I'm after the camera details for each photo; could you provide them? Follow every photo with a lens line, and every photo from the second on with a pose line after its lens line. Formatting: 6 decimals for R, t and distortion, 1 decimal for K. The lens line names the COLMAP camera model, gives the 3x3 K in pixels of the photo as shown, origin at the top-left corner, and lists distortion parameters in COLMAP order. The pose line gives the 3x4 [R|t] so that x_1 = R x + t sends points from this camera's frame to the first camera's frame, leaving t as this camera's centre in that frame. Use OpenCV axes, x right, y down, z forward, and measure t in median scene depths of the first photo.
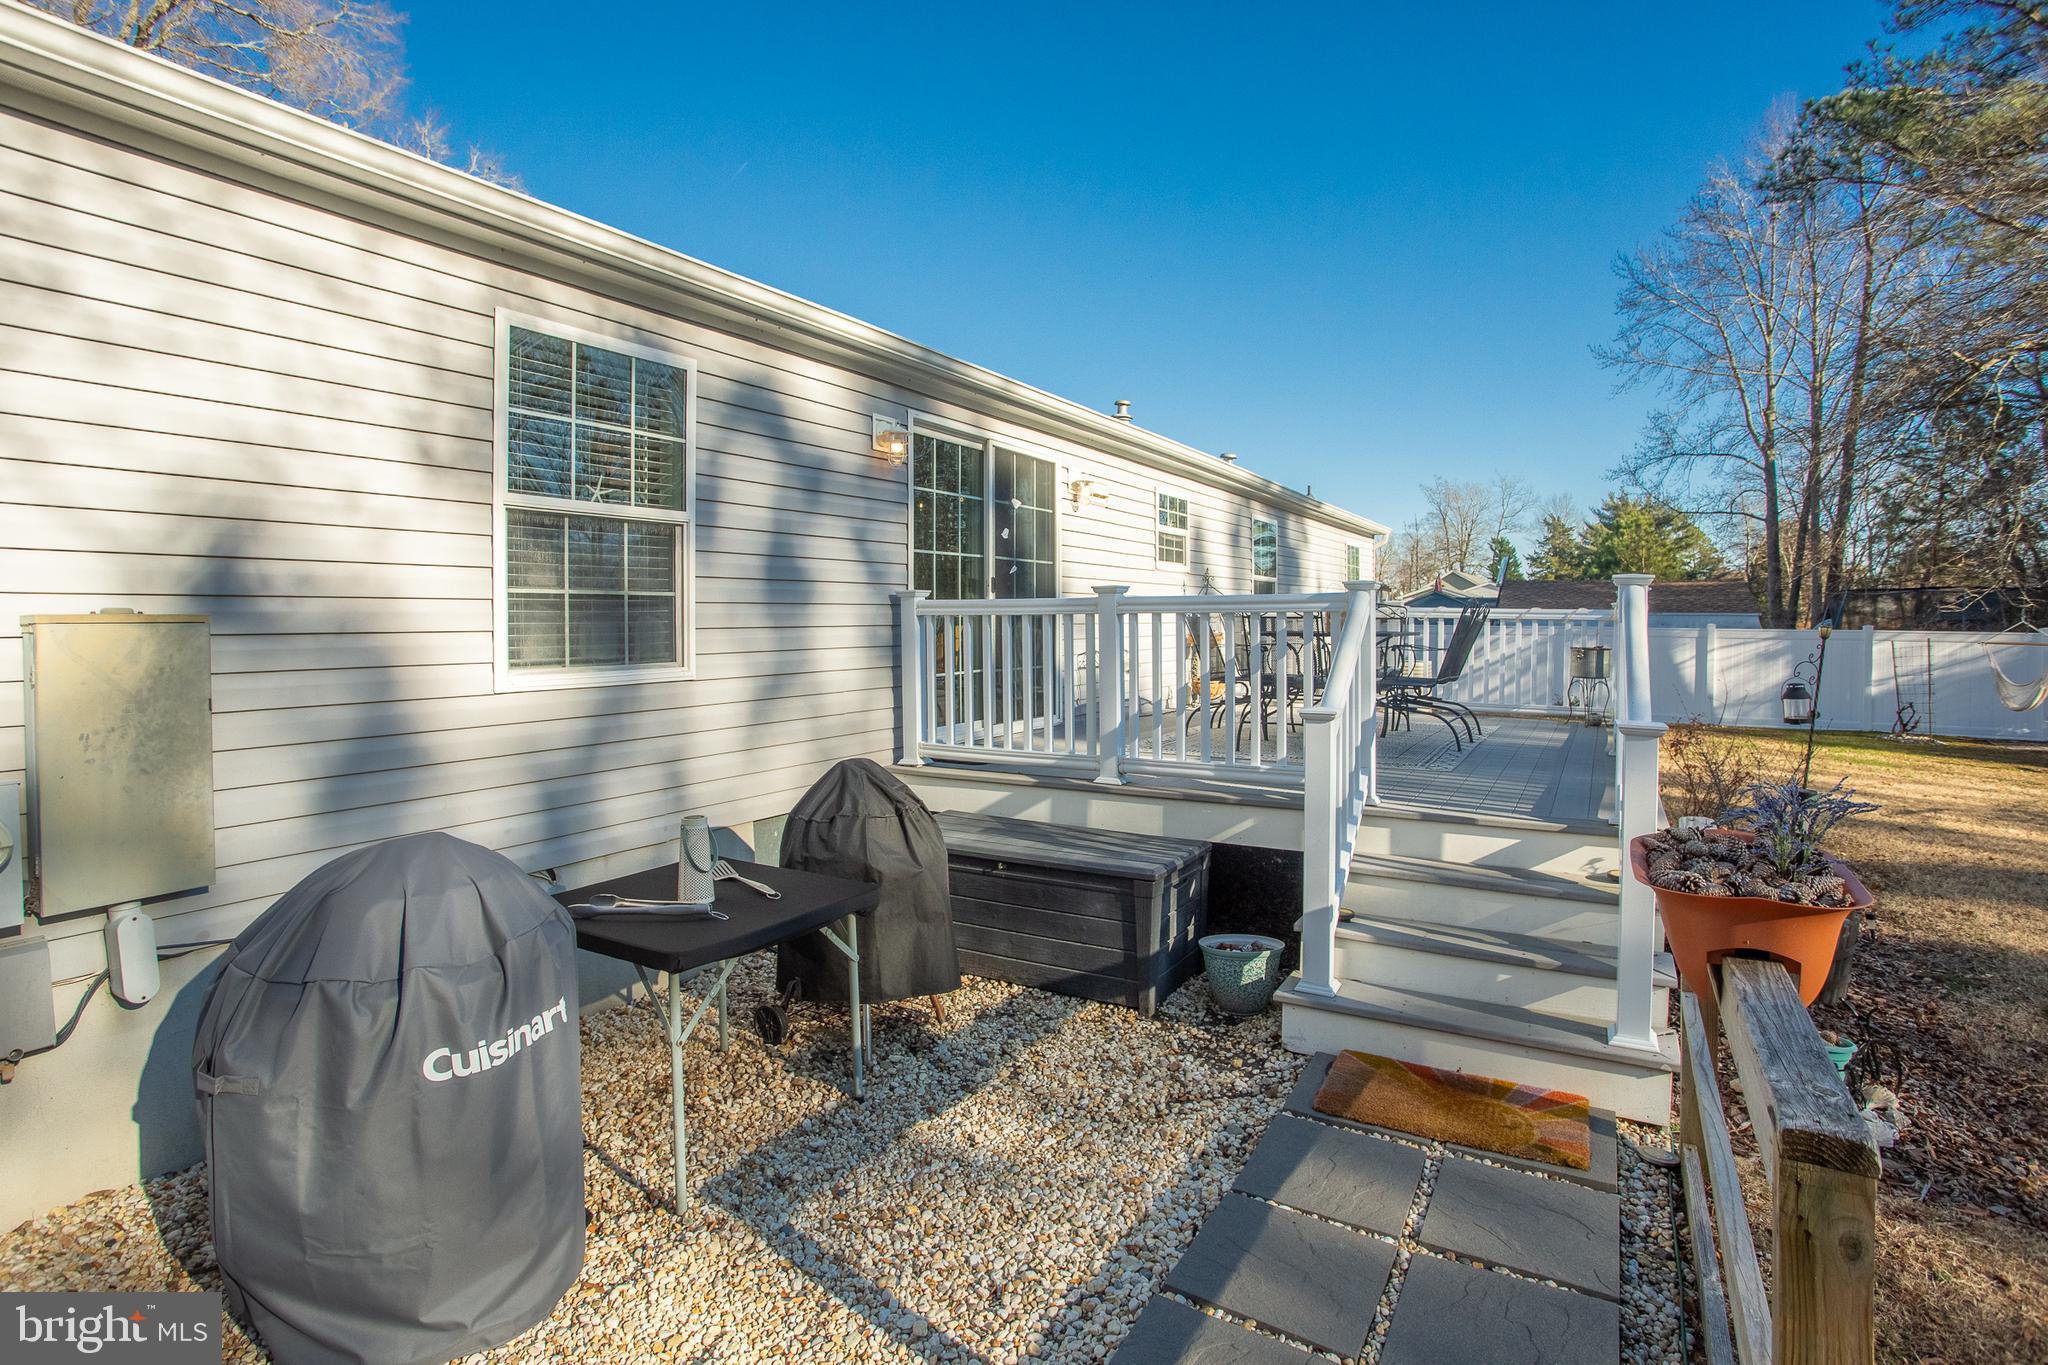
lens RADIAL K [[1031.1, 0, 1009.3], [0, 1031.1, 616.2], [0, 0, 1]] dist [-0.067276, 0.028217]
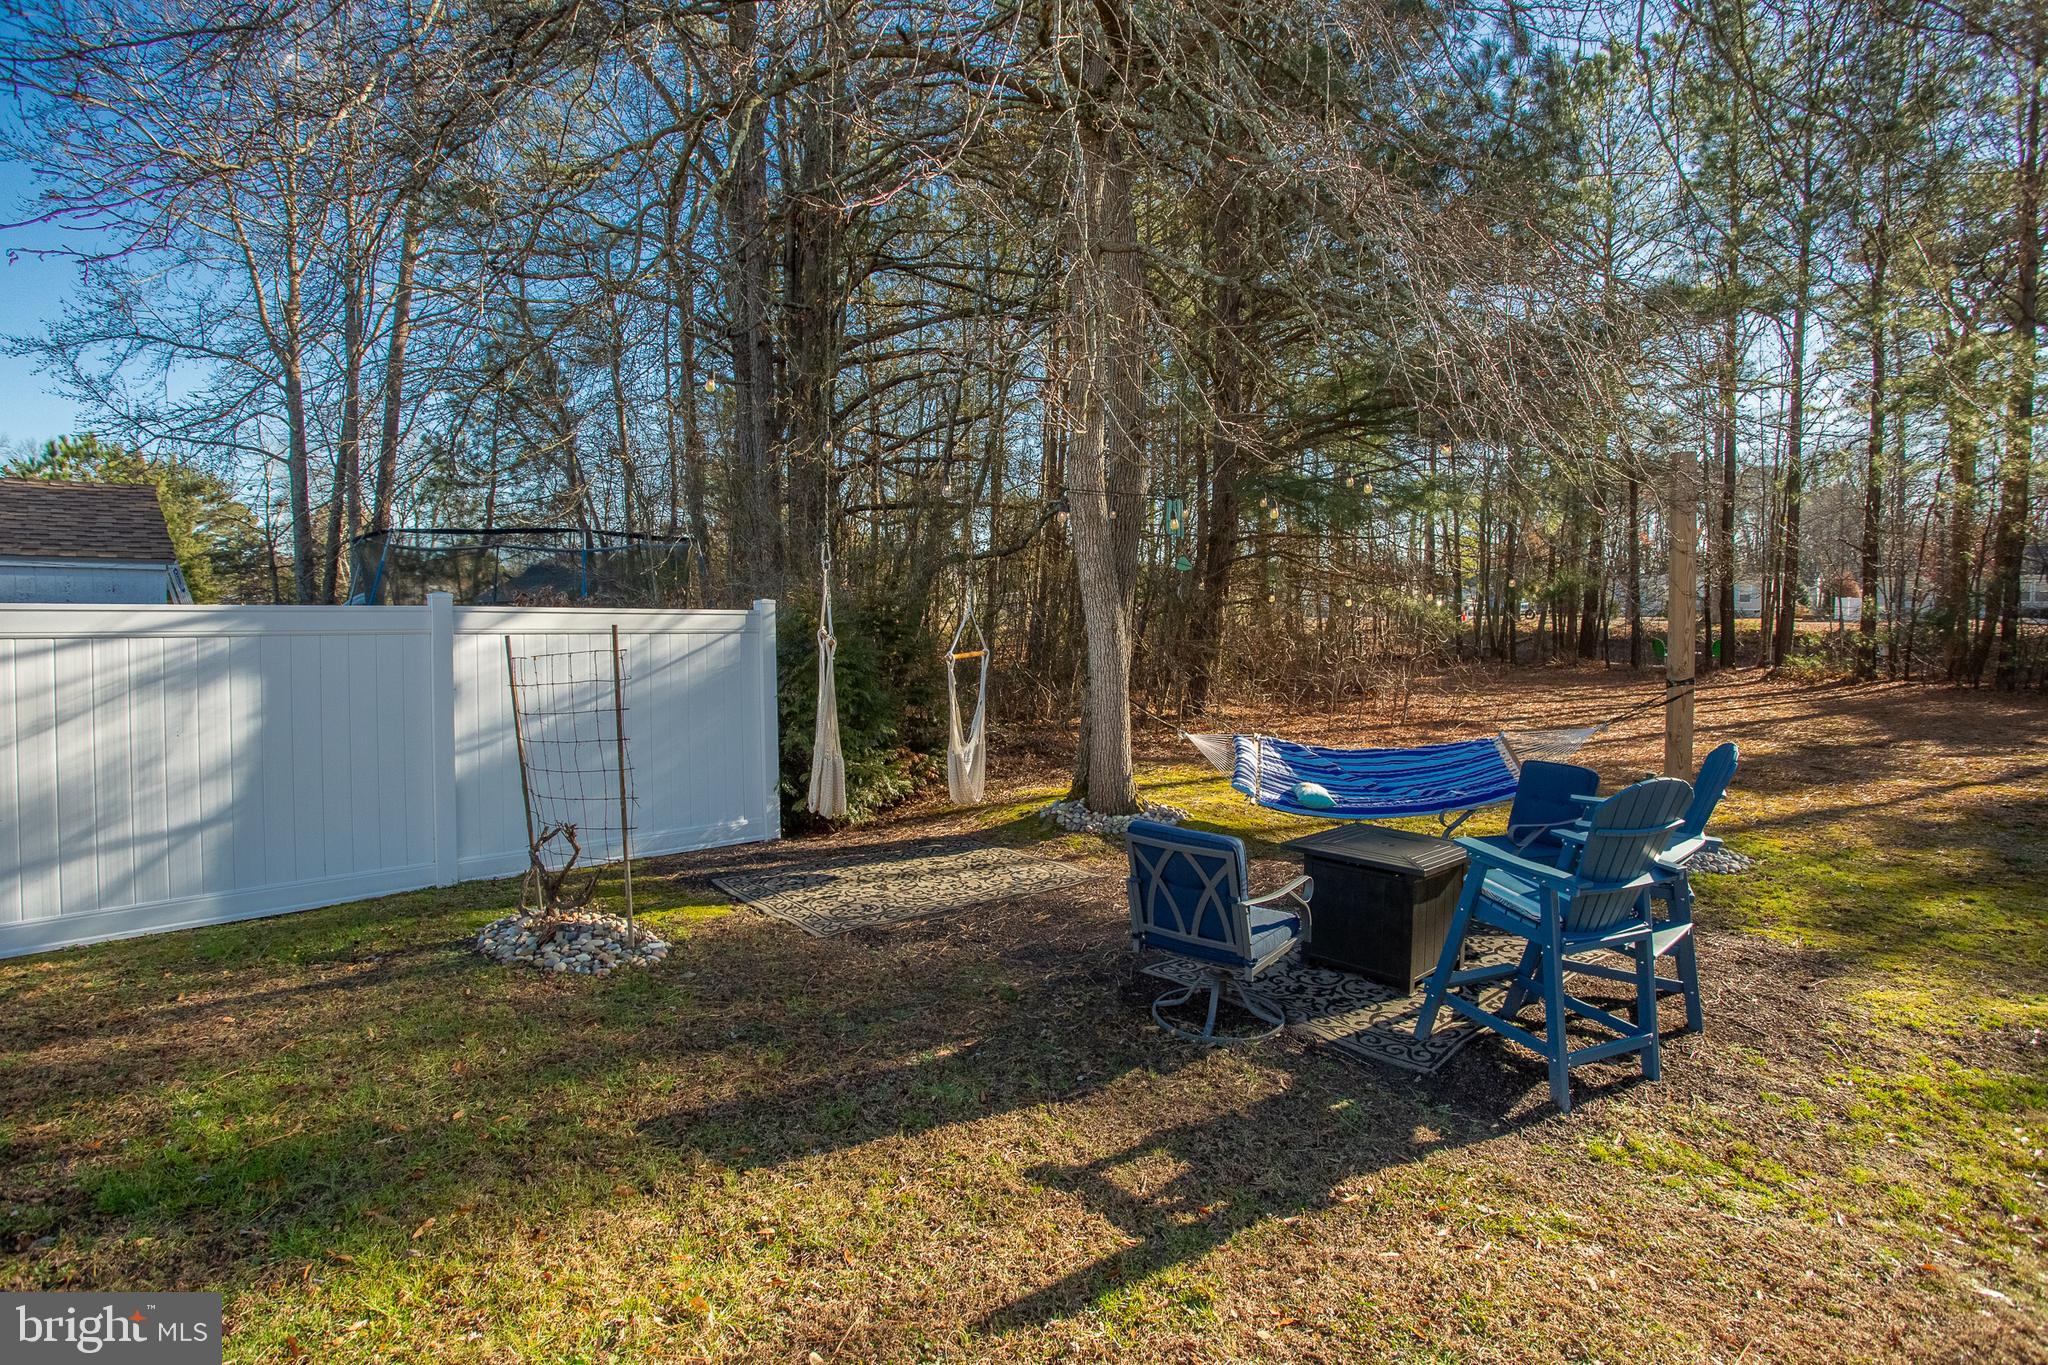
lens RADIAL K [[1031.1, 0, 1009.3], [0, 1031.1, 616.2], [0, 0, 1]] dist [-0.067276, 0.028217]
pose [[0.317345, -0.003458, 0.948304, 0.386200], [-0.000992, 0.999992, 0.003979, 0.012549], [-0.948310, -0.002204, 0.317339, 0.459988]]
